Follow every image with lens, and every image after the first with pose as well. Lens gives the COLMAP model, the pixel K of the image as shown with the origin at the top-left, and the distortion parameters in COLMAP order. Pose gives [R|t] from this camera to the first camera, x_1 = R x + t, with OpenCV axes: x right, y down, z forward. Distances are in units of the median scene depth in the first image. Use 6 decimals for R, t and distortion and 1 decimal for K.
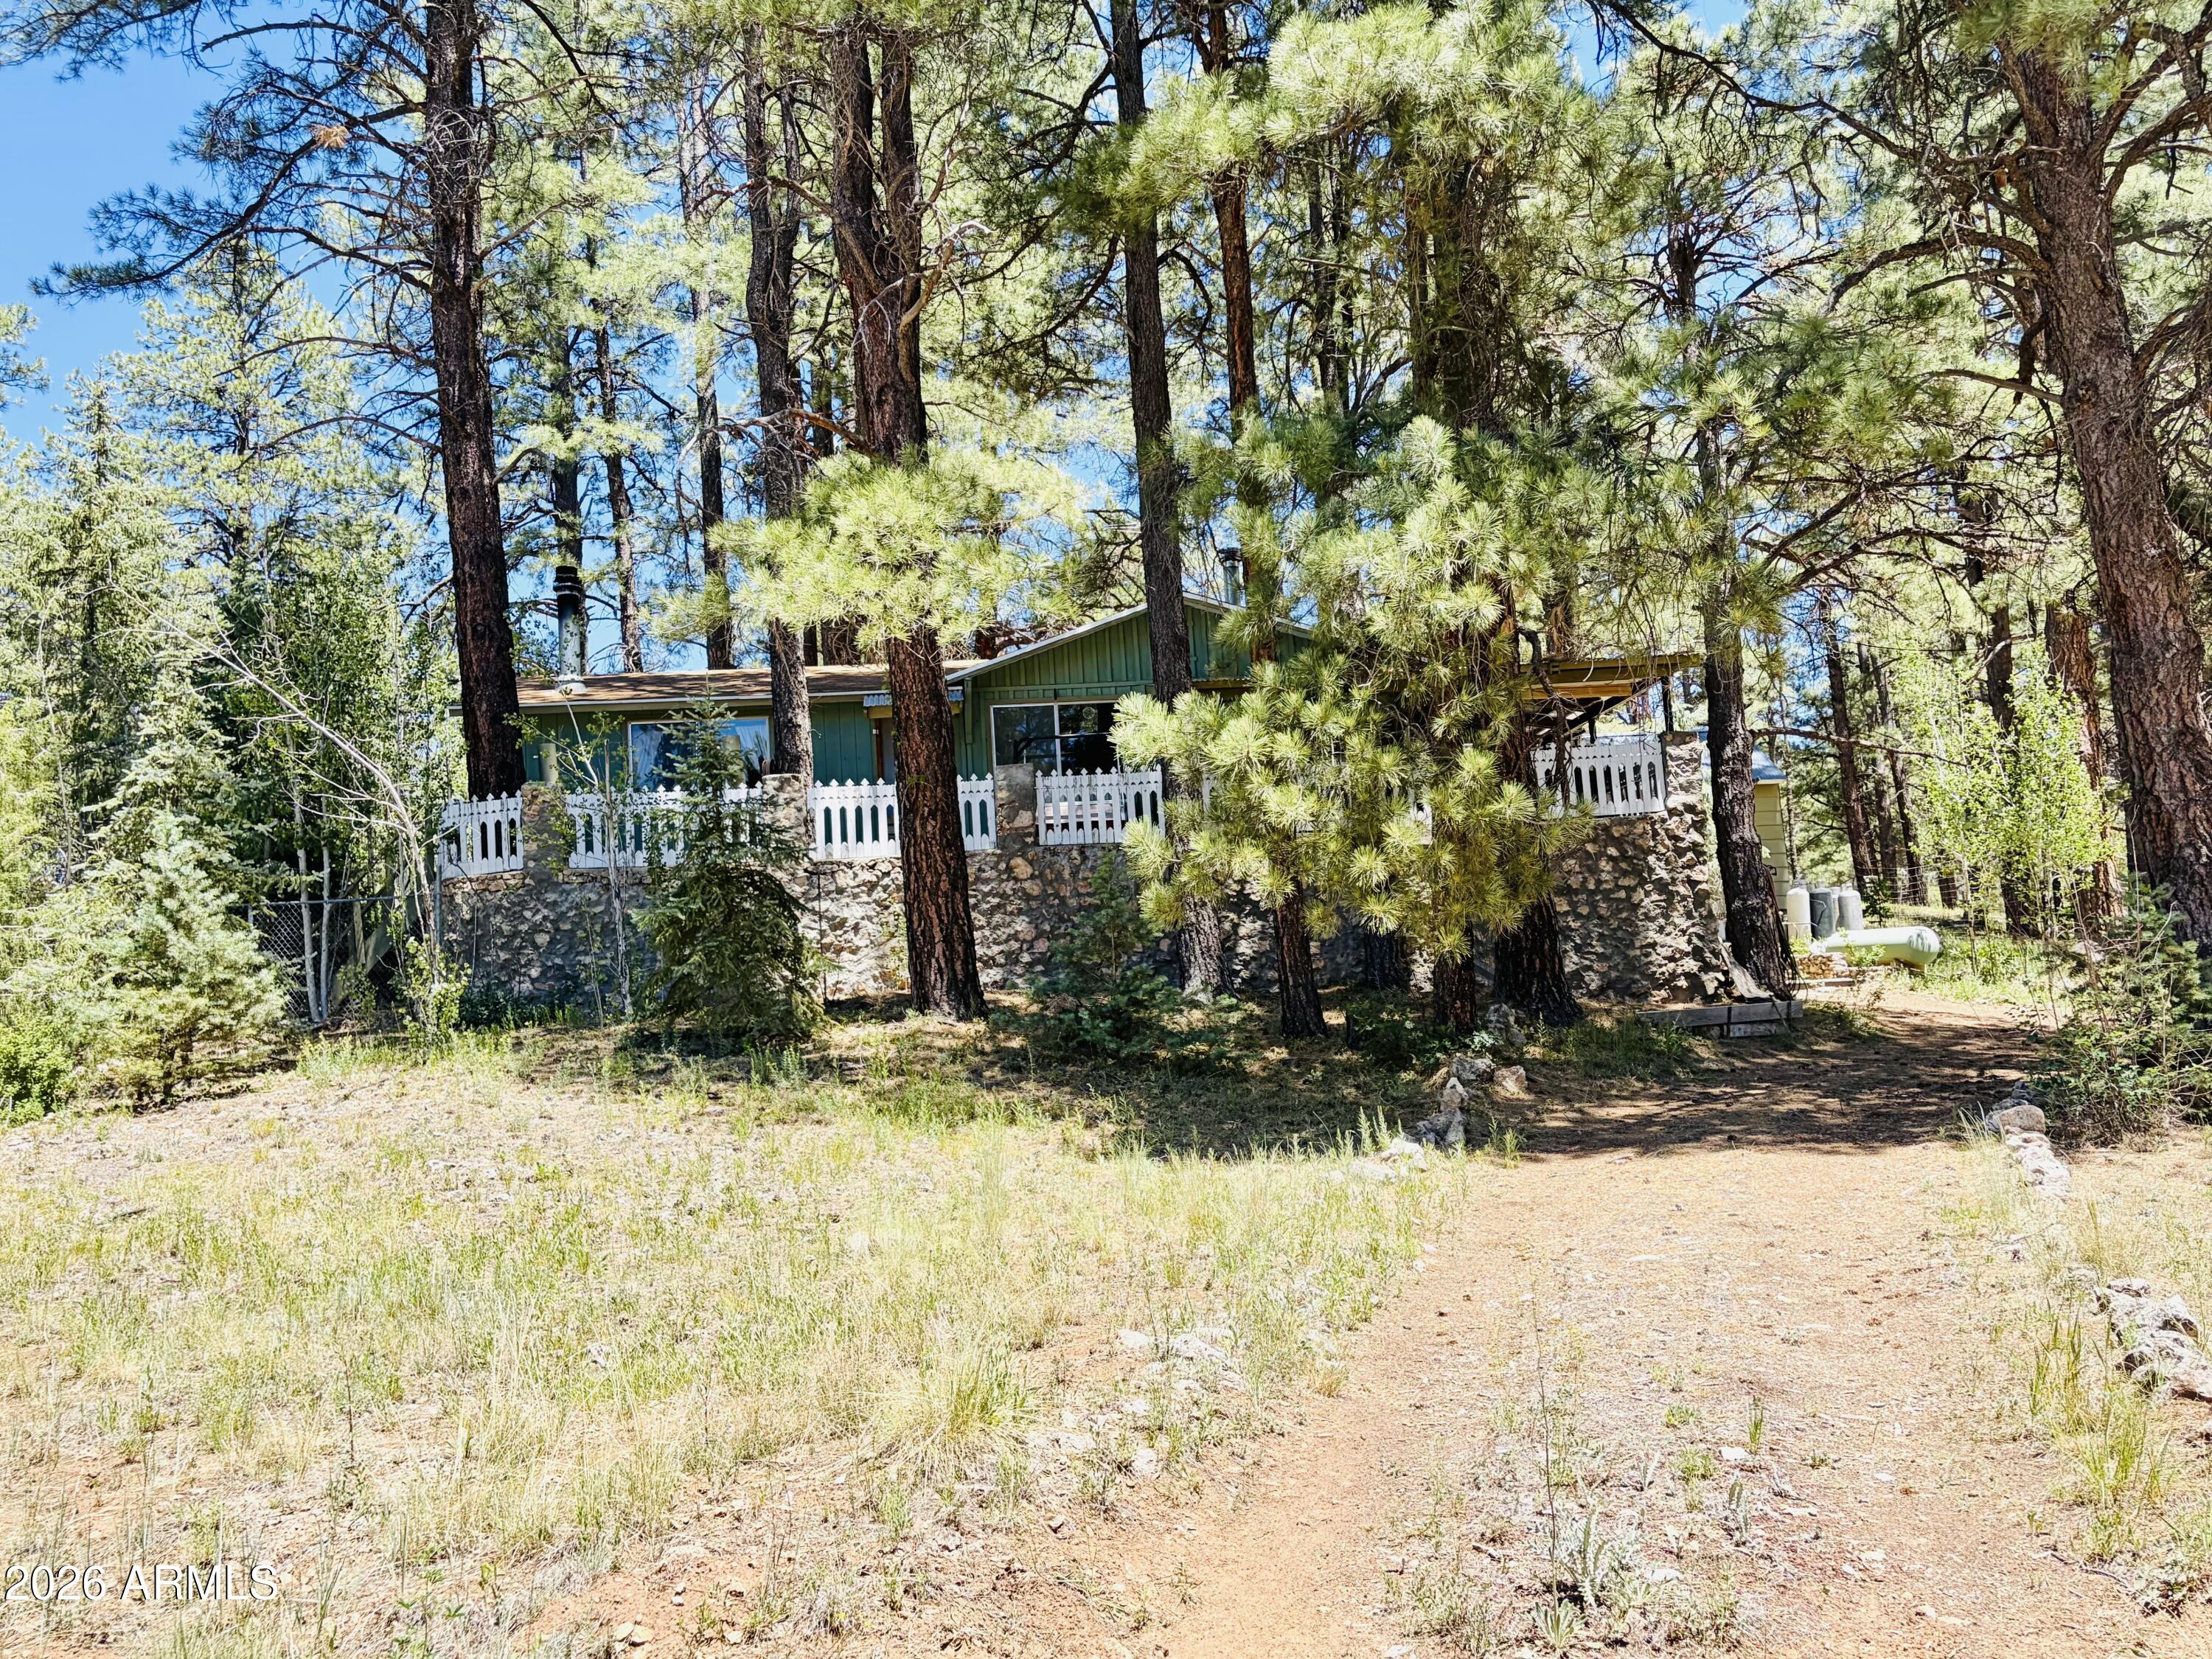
lens RADIAL K [[1749.6, 0, 1109.0], [0, 1749.6, 825.0], [0, 0, 1]] dist [0.014620, -0.002951]
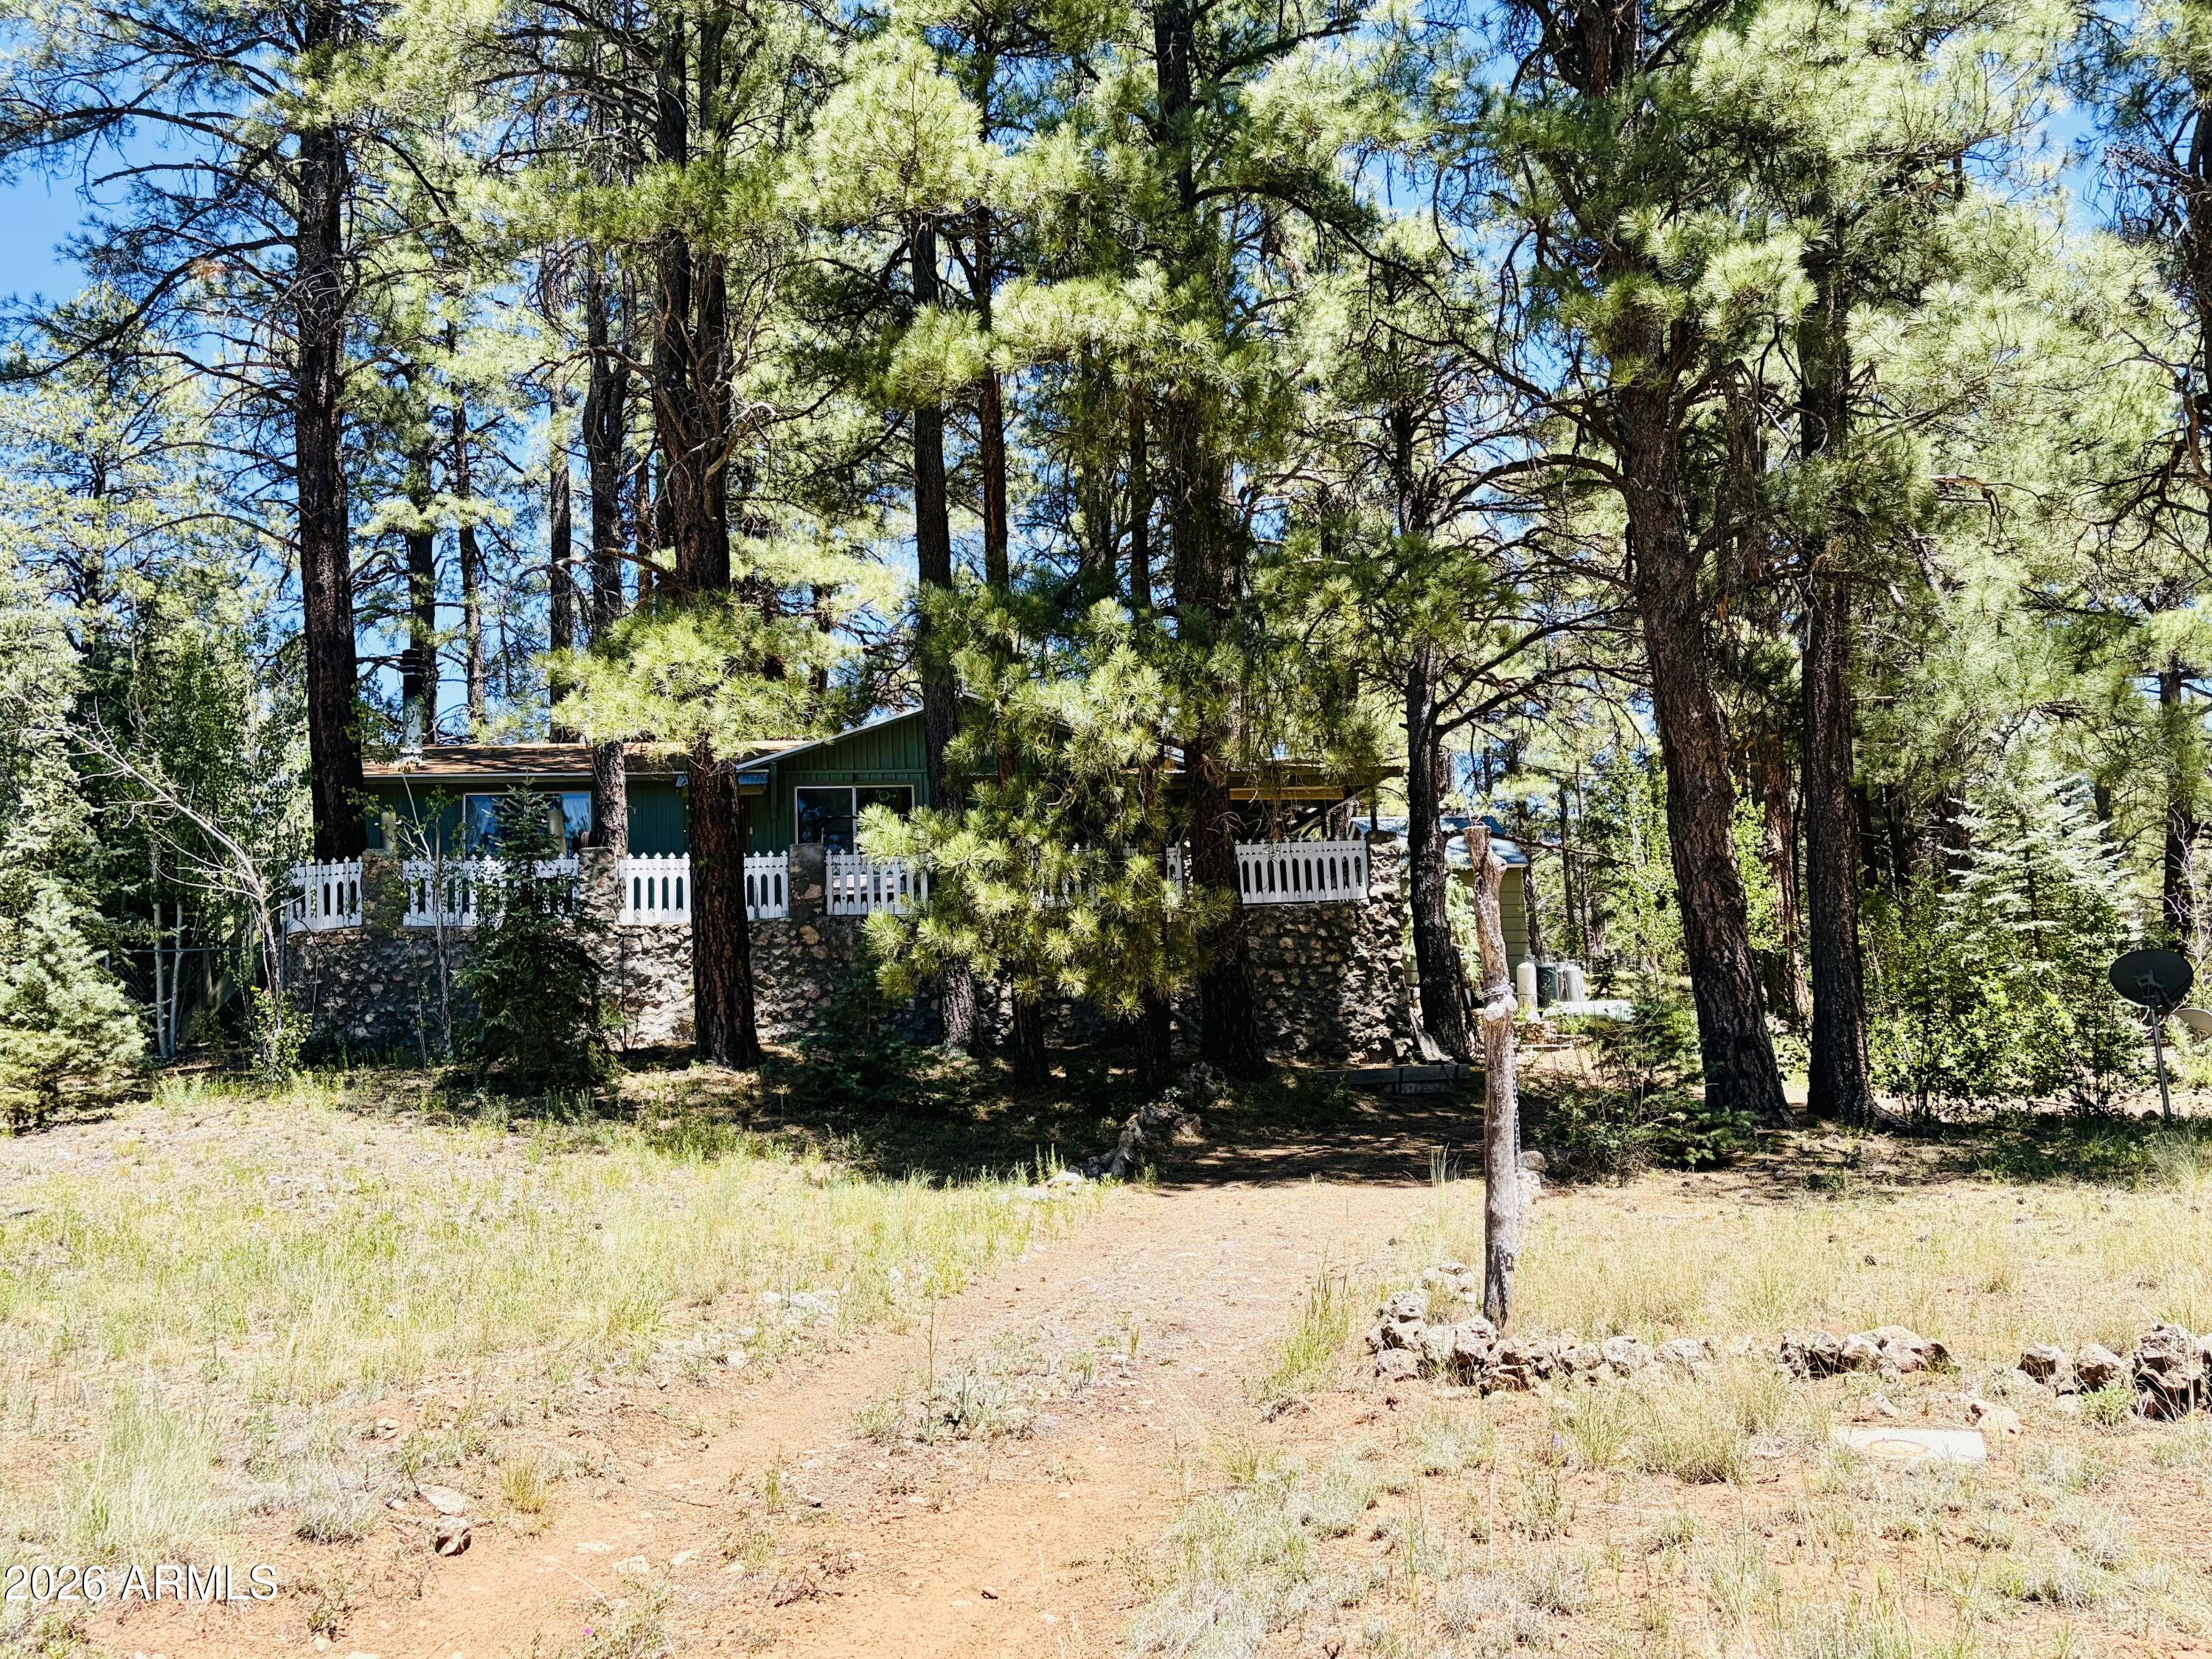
lens RADIAL K [[1749.6, 0, 1101.7], [0, 1749.6, 833.8], [0, 0, 1]] dist [0.014620, -0.002951]
pose [[0.997053, 0.028256, 0.071326, 0.065568], [-0.026747, 0.999400, -0.022017, -0.024600], [-0.071905, 0.020045, 0.997210, -0.179644]]
